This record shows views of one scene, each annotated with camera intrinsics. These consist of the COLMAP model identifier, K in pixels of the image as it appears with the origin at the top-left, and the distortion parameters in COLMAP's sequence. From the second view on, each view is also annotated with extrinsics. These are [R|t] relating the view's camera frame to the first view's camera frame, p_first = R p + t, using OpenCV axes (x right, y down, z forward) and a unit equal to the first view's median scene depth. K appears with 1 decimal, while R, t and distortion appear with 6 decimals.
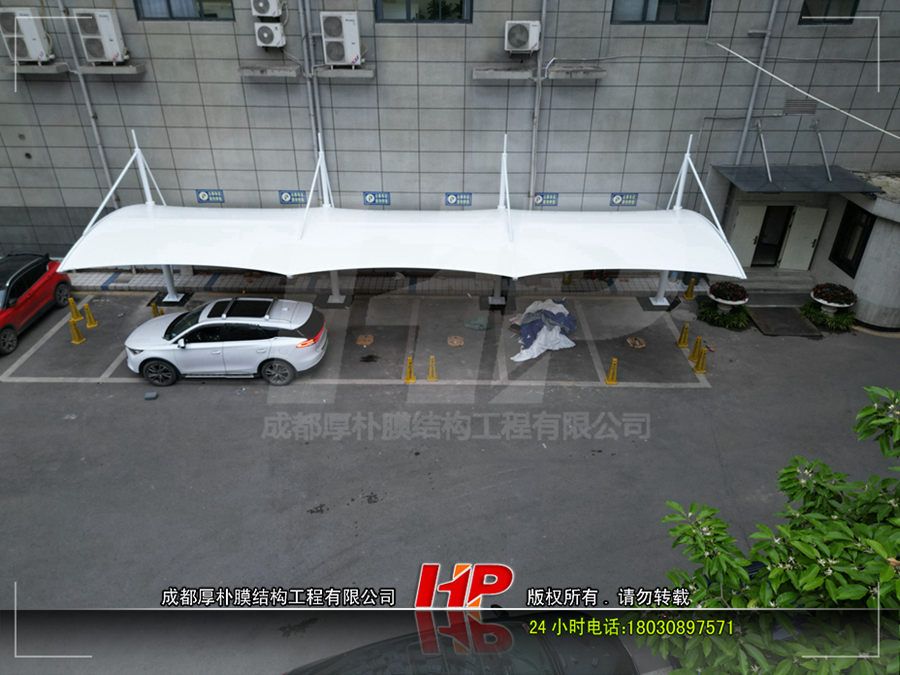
lens RADIAL K [[632.8, 0, 450.0], [0, 632.8, 337.5], [0, 0, 1]] dist [0.060950, -0.056979]
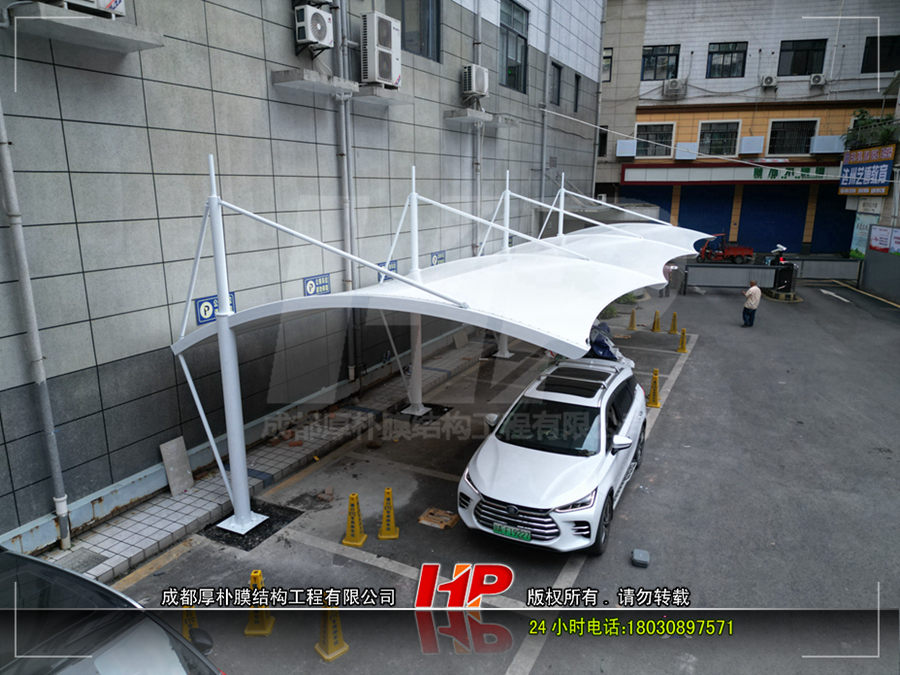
lens RADIAL K [[632.8, 0, 450.0], [0, 632.8, 337.5], [0, 0, 1]] dist [0.060950, -0.056979]
pose [[0.439106, -0.217291, 0.871763, -0.831203], [0.460570, 0.887558, -0.010761, -0.120098], [-0.771402, 0.406233, 0.489810, 0.682516]]
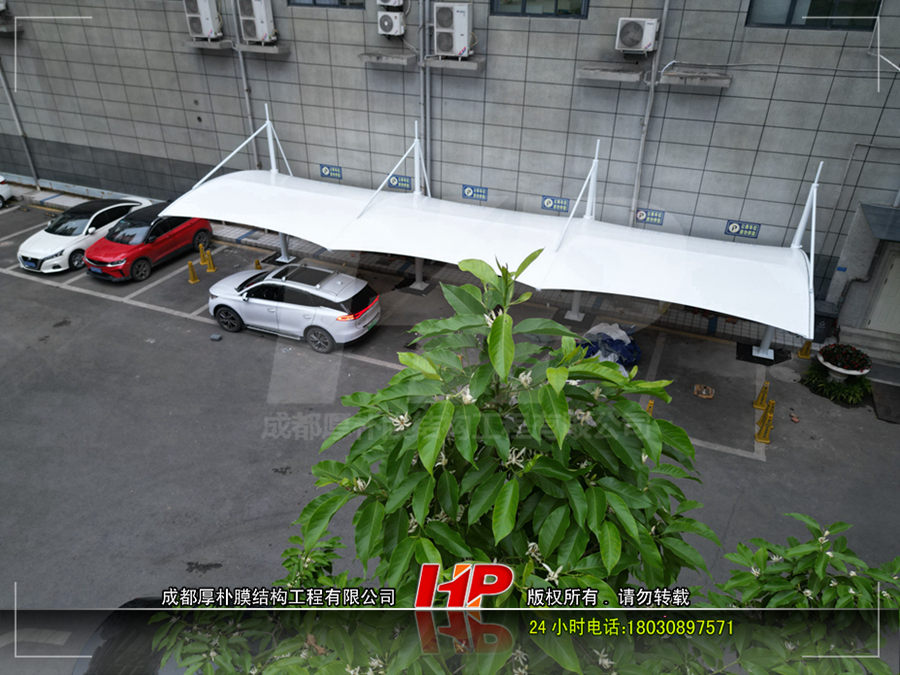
lens RADIAL K [[632.8, 0, 450.0], [0, 632.8, 337.5], [0, 0, 1]] dist [0.060950, -0.056979]
pose [[0.926723, 0.198128, -0.319264, 0.234973], [-0.199046, 0.979528, 0.030105, -0.021206], [0.318693, 0.035649, 0.947188, 0.060363]]
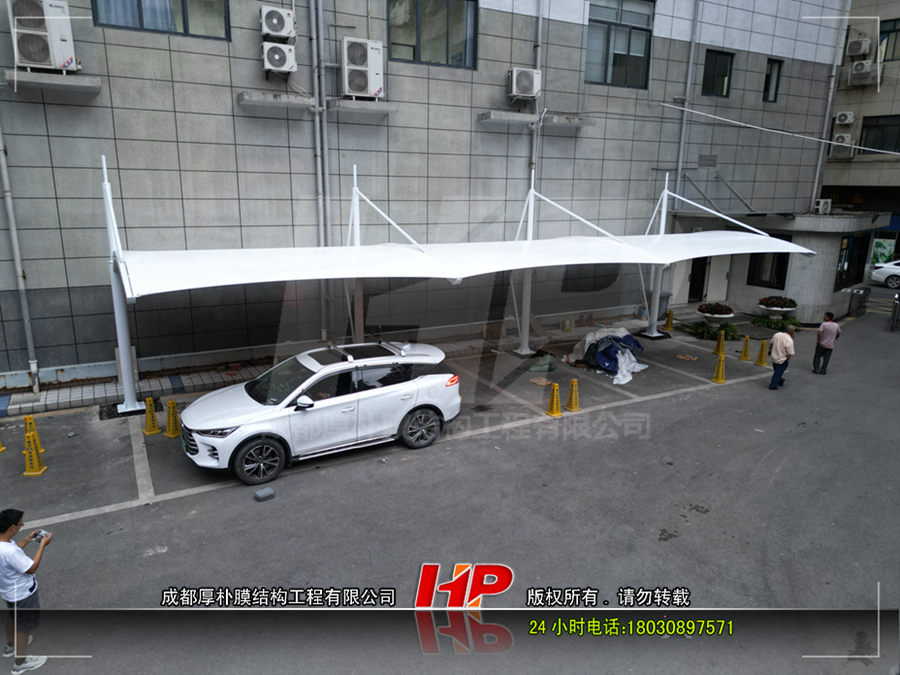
lens RADIAL K [[632.8, 0, 450.0], [0, 632.8, 337.5], [0, 0, 1]] dist [0.060950, -0.056979]
pose [[0.870152, -0.109490, 0.480466, -0.513734], [0.242976, 0.943572, -0.225020, 0.113574], [-0.428717, 0.312543, 0.847655, 0.296886]]
